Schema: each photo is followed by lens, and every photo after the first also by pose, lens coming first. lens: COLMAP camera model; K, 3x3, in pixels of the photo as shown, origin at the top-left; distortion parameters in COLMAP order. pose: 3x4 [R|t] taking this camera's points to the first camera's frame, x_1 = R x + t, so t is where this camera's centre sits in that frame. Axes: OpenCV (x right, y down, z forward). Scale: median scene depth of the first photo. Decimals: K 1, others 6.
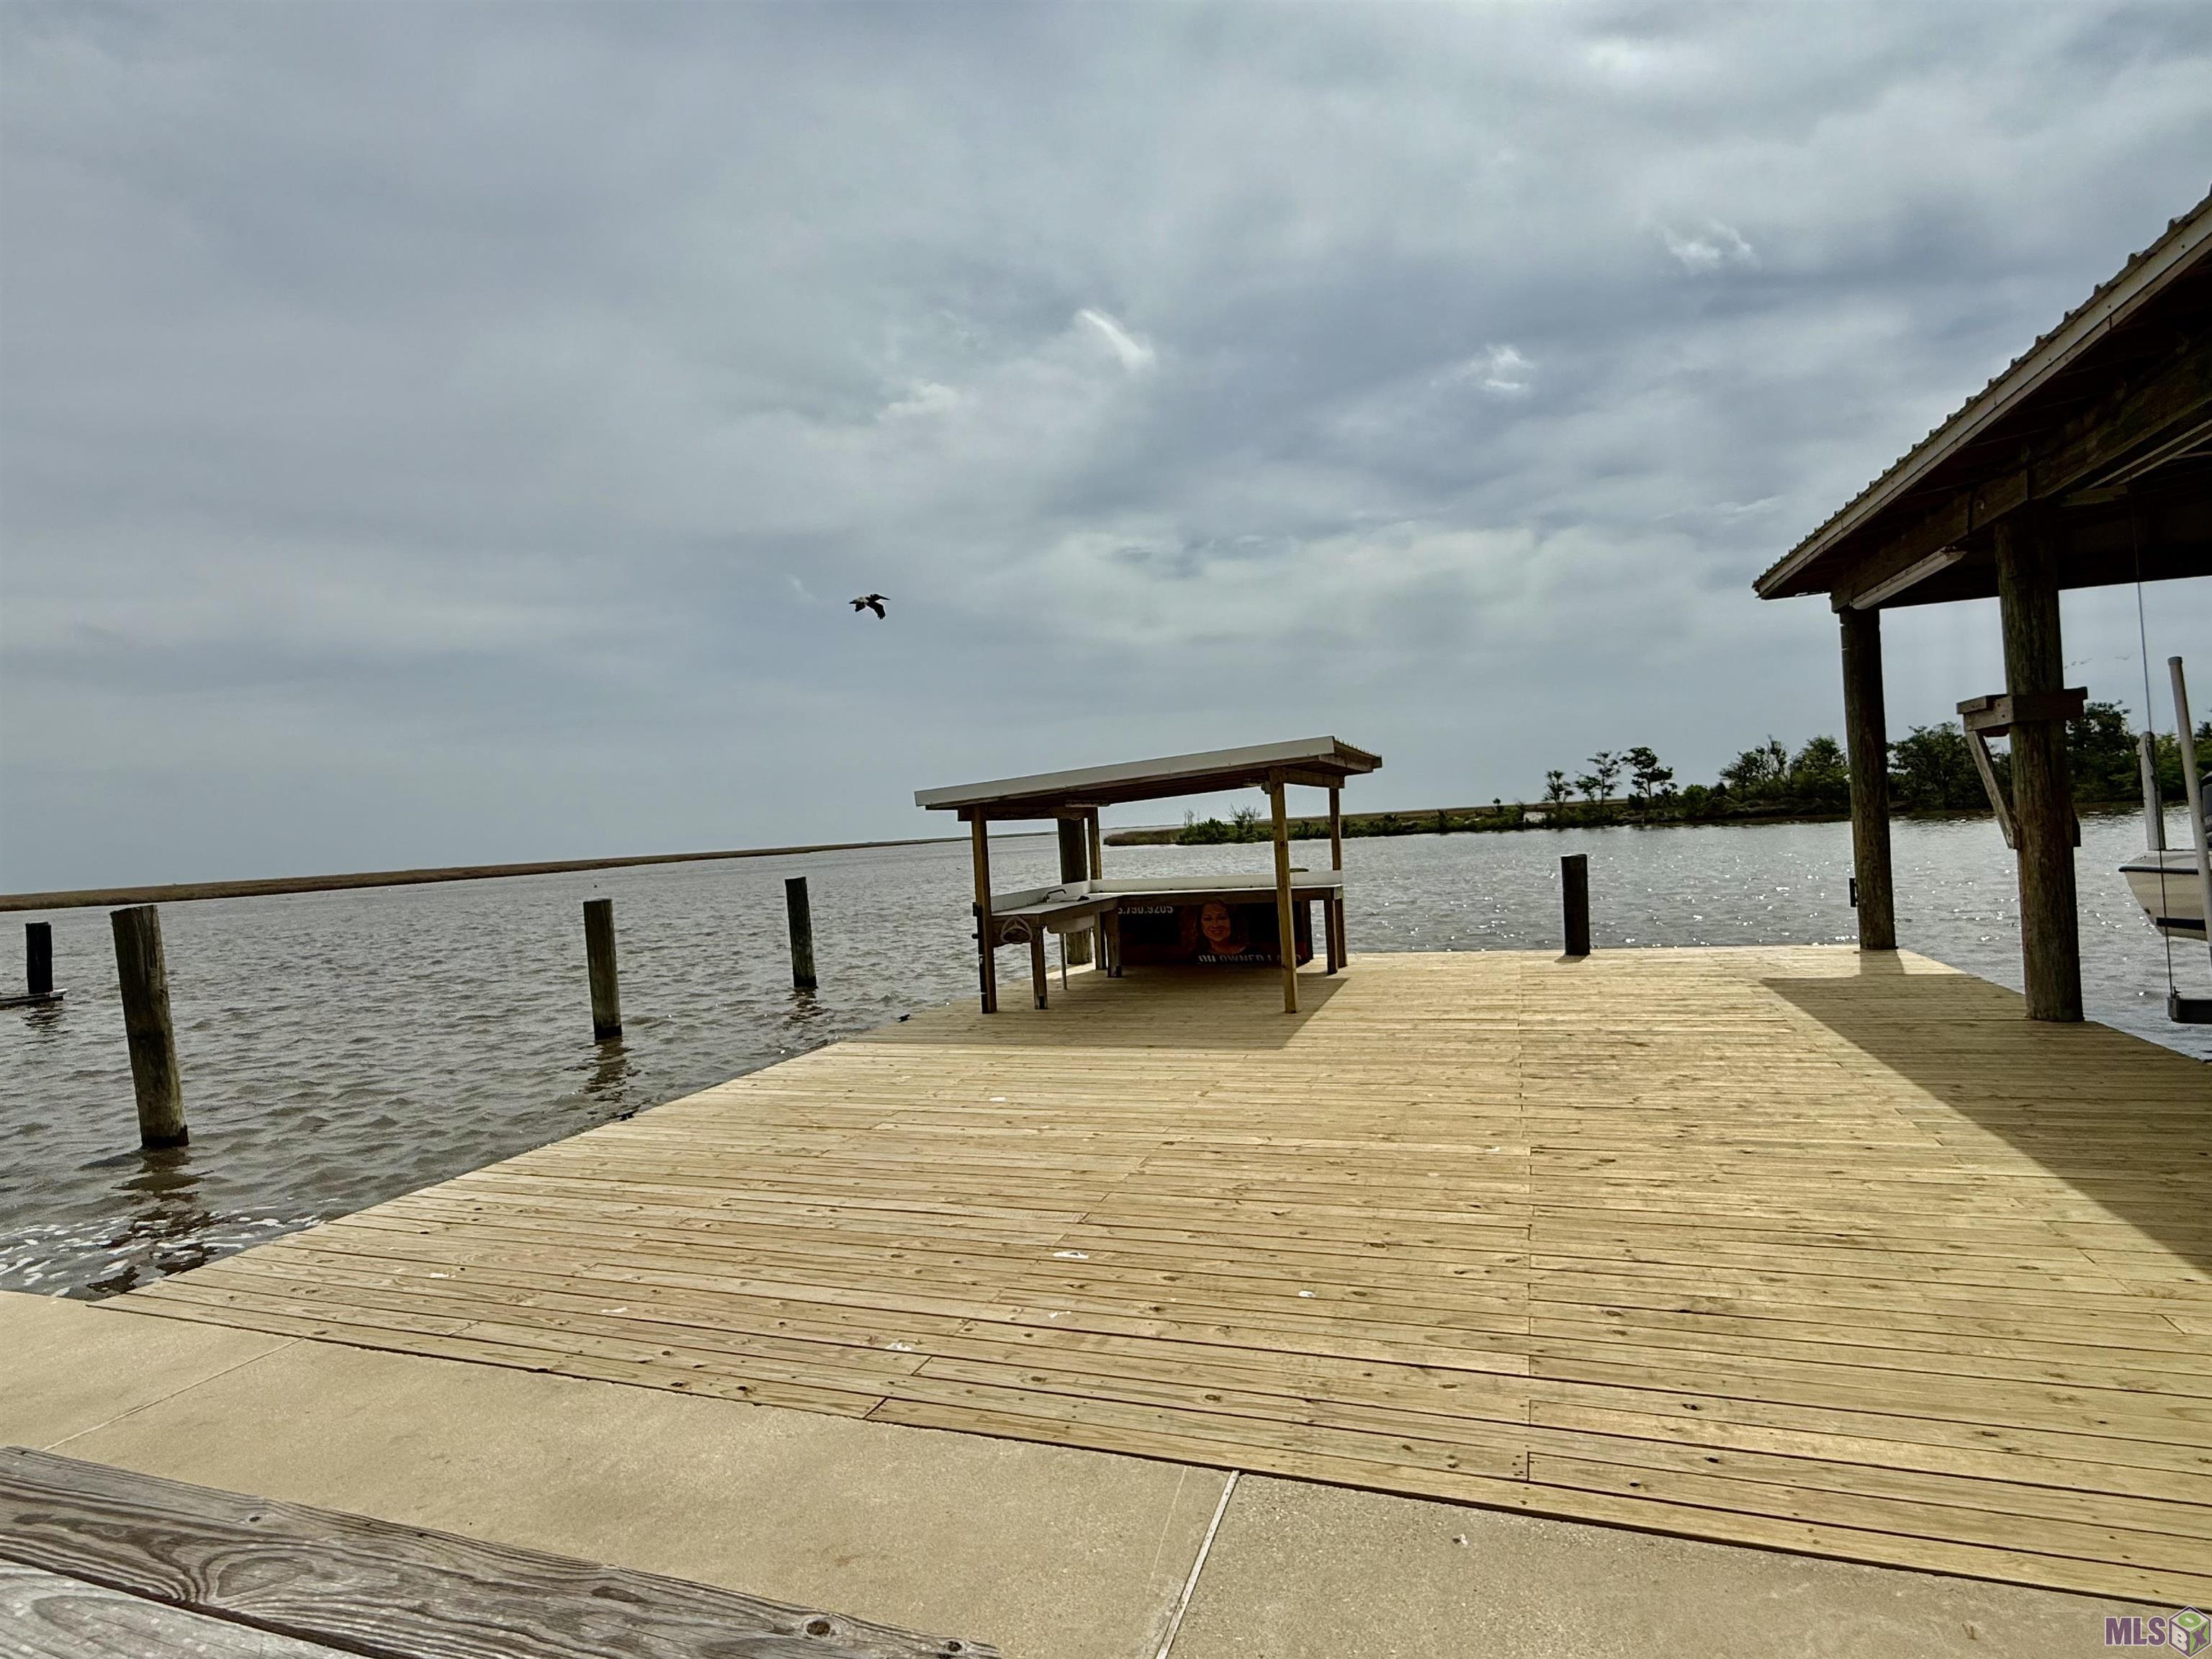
lens RADIAL K [[1146.2, 0, 1098.9], [0, 1146.2, 824.8], [0, 0, 1]] dist [0.001505, 0.000412]
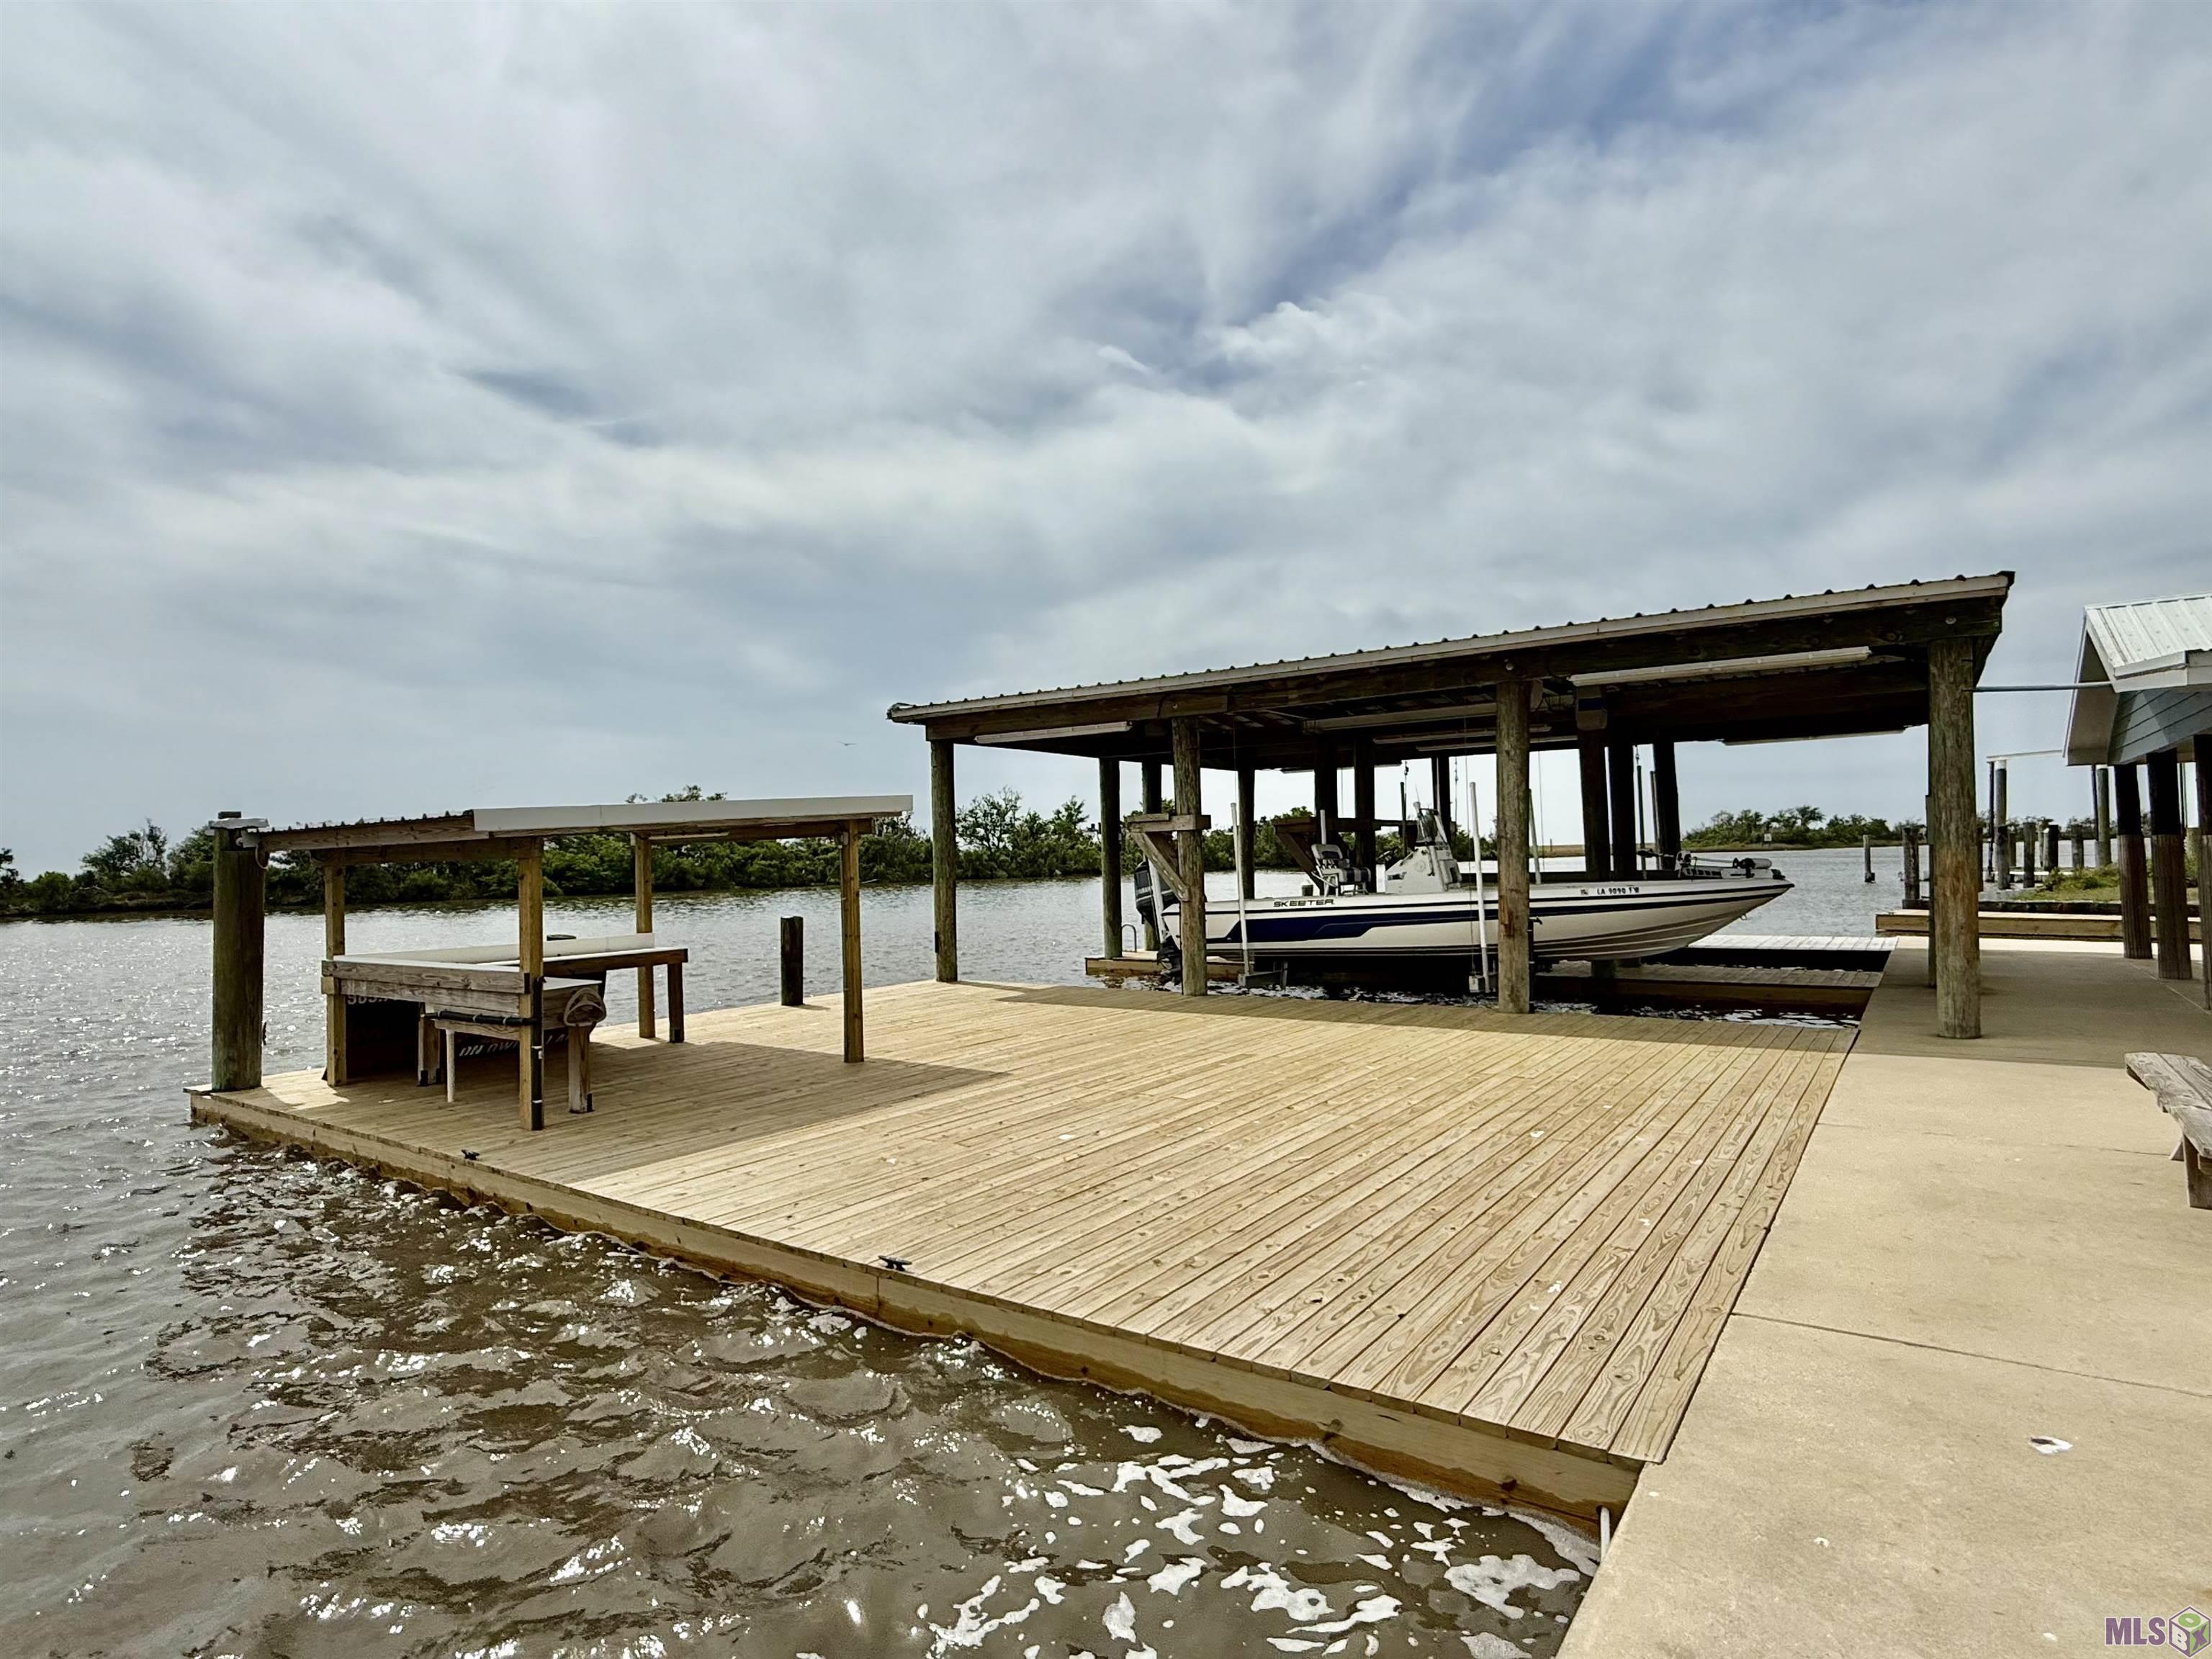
lens RADIAL K [[1146.2, 0, 1098.9], [0, 1146.2, 824.8], [0, 0, 1]] dist [0.001505, 0.000412]
pose [[0.279194, 0.078680, 0.957006, -0.603709], [0.004250, 0.996526, -0.083169, 0.032824], [-0.960225, 0.027287, 0.277890, 0.406215]]
